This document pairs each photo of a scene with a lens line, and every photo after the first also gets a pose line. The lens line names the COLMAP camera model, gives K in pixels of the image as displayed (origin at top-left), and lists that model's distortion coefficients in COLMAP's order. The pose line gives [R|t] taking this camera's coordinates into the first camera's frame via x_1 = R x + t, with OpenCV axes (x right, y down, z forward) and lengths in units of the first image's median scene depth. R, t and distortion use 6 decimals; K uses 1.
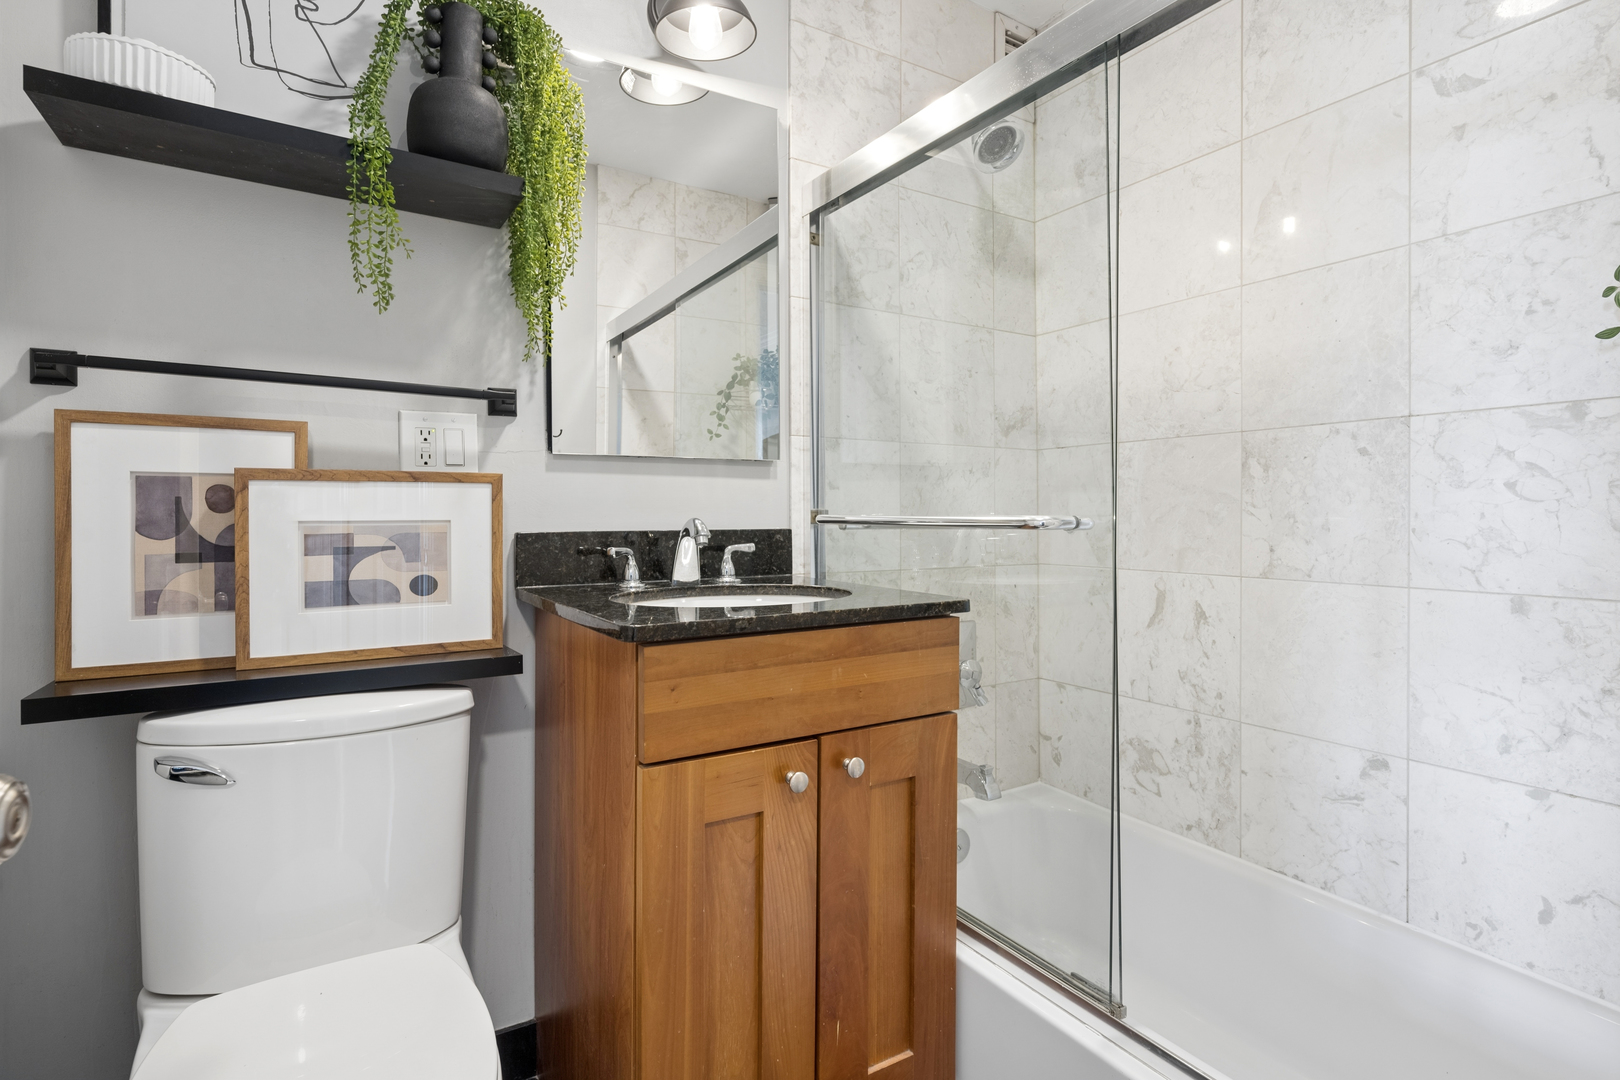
lens RADIAL K [[784.8, 0, 812.0], [0, 784.8, 515.0], [0, 0, 1]] dist [0.000961, 0.000116]
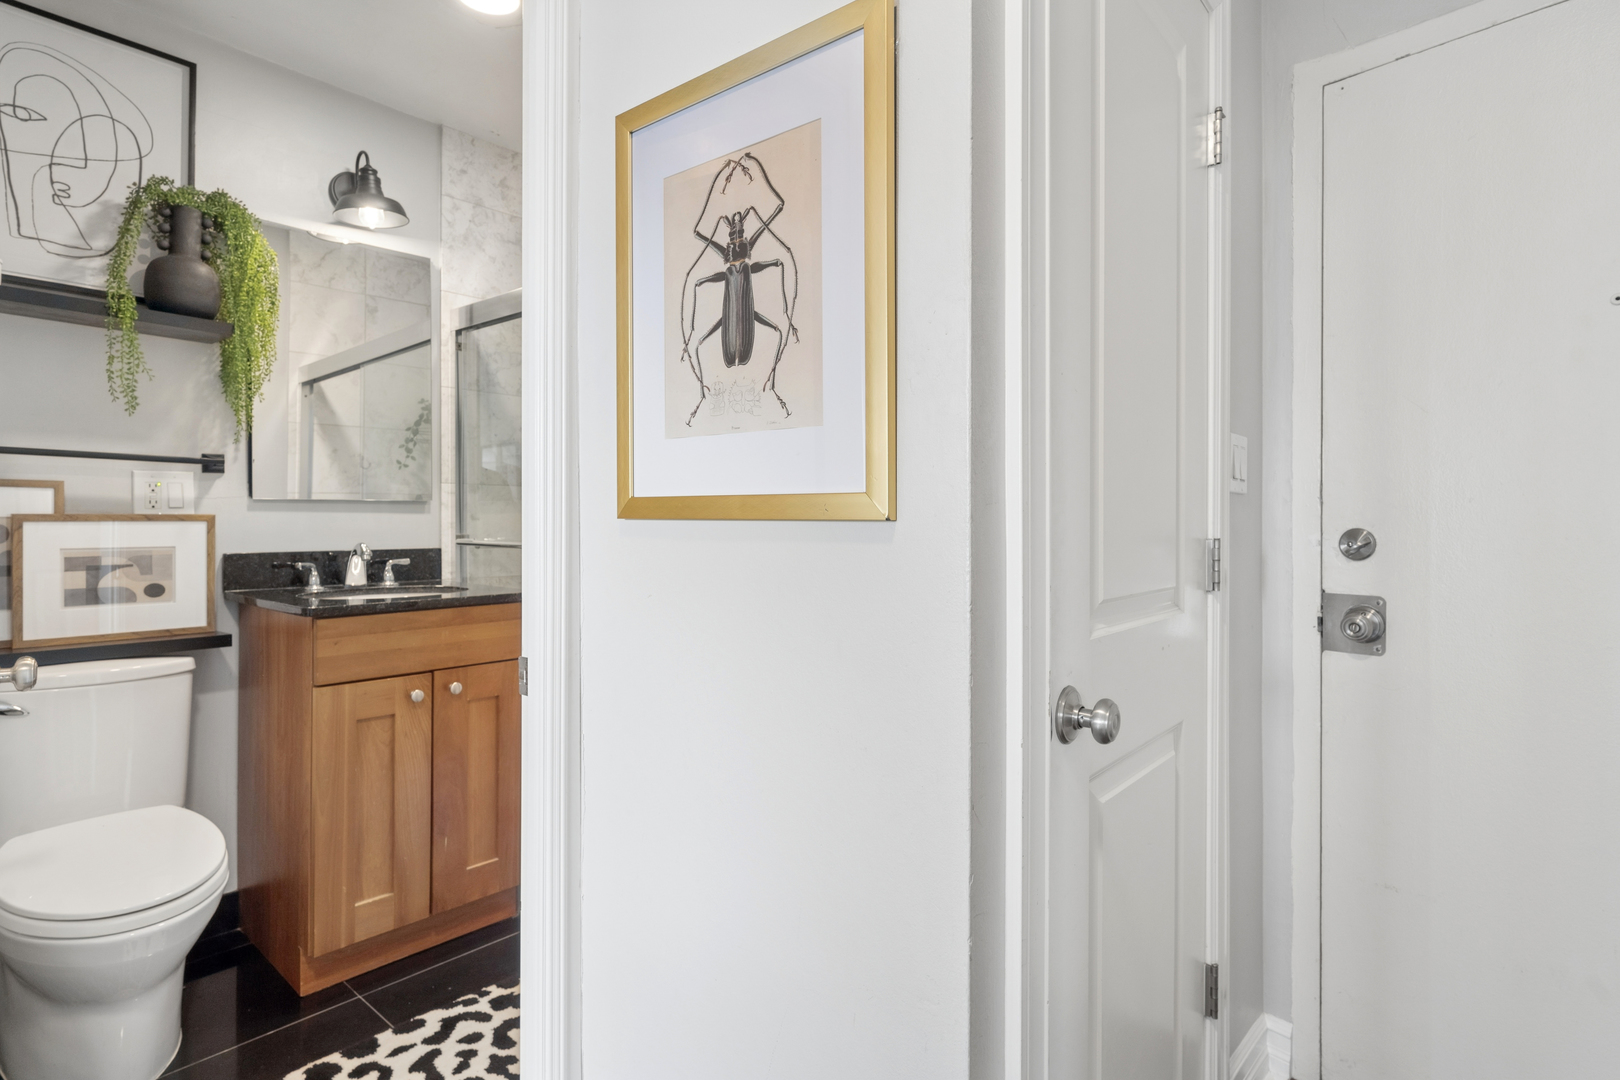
lens RADIAL K [[821.4, 0, 804.5], [0, 821.4, 520.0], [0, 0, 1]] dist [-0.000632, 0.001103]
pose [[0.957748, 0.001466, 0.287605, 0.229505], [-0.000788, 0.999997, -0.002473, -0.039529], [-0.287608, 0.002142, 0.957746, -0.818477]]
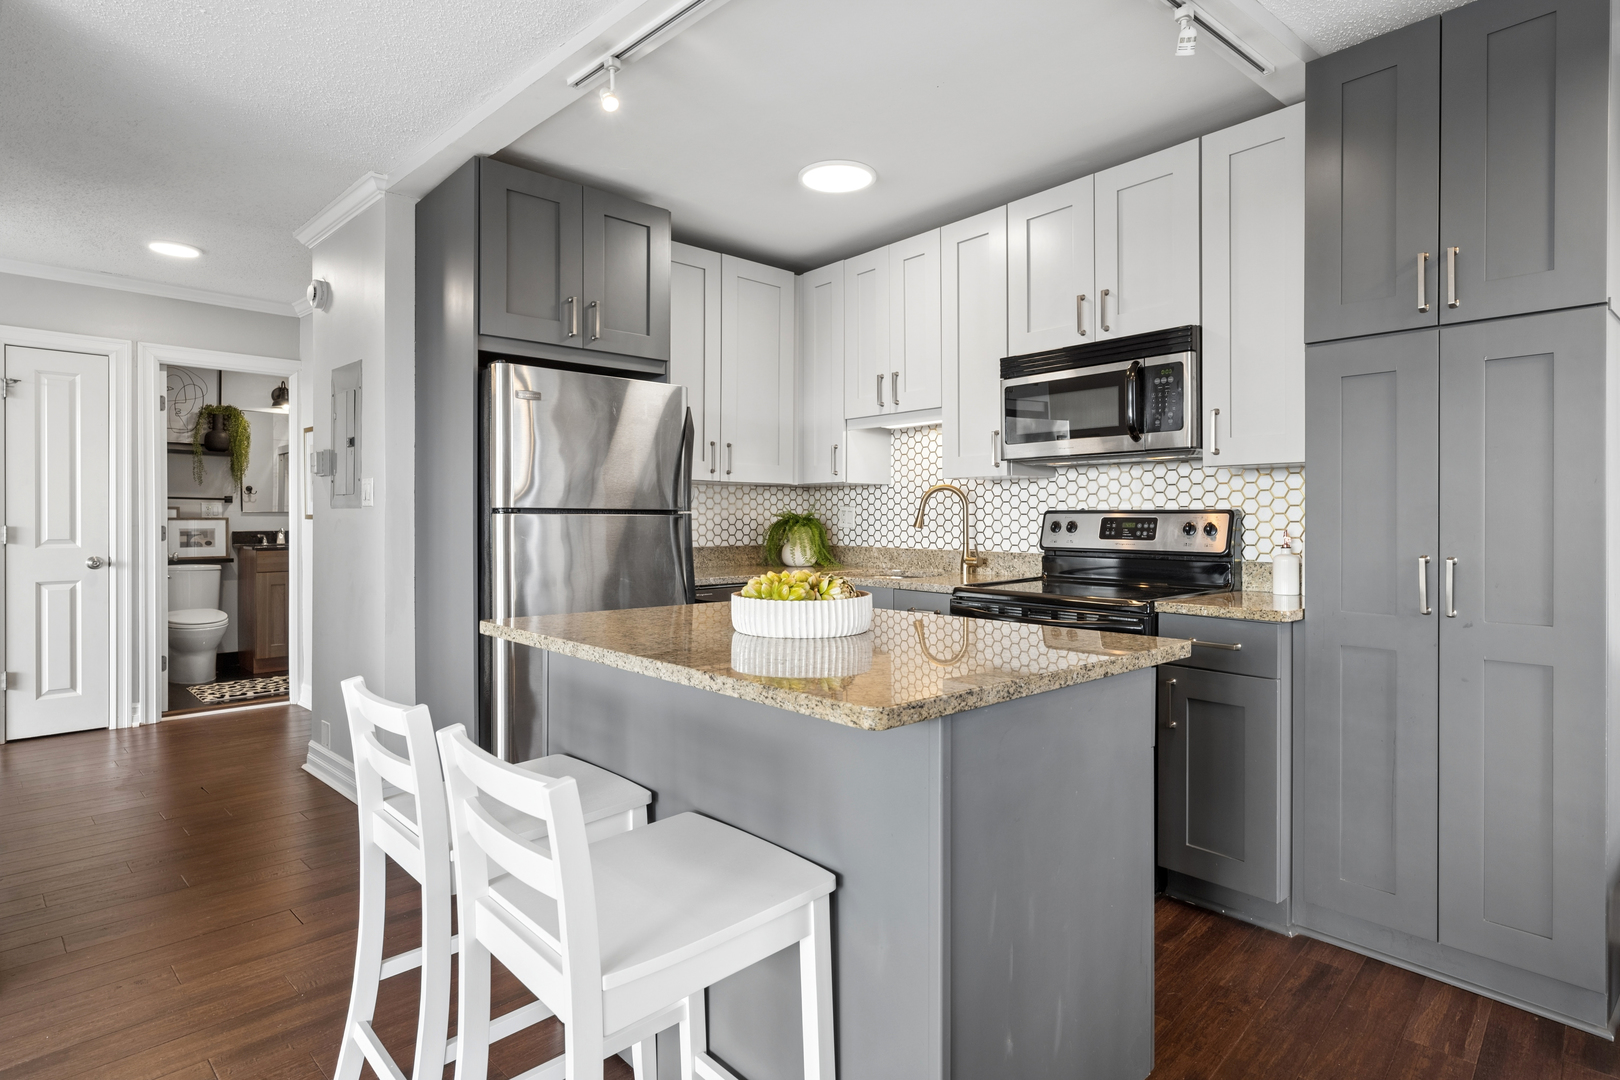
lens RADIAL K [[821.4, 0, 804.5], [0, 821.4, 520.0], [0, 0, 1]] dist [-0.000632, 0.001103]
pose [[0.973539, -0.003014, 0.228502, 1.668039], [0.002678, 0.999995, 0.001779, -0.038324], [-0.228506, -0.001120, 0.973542, -4.150063]]
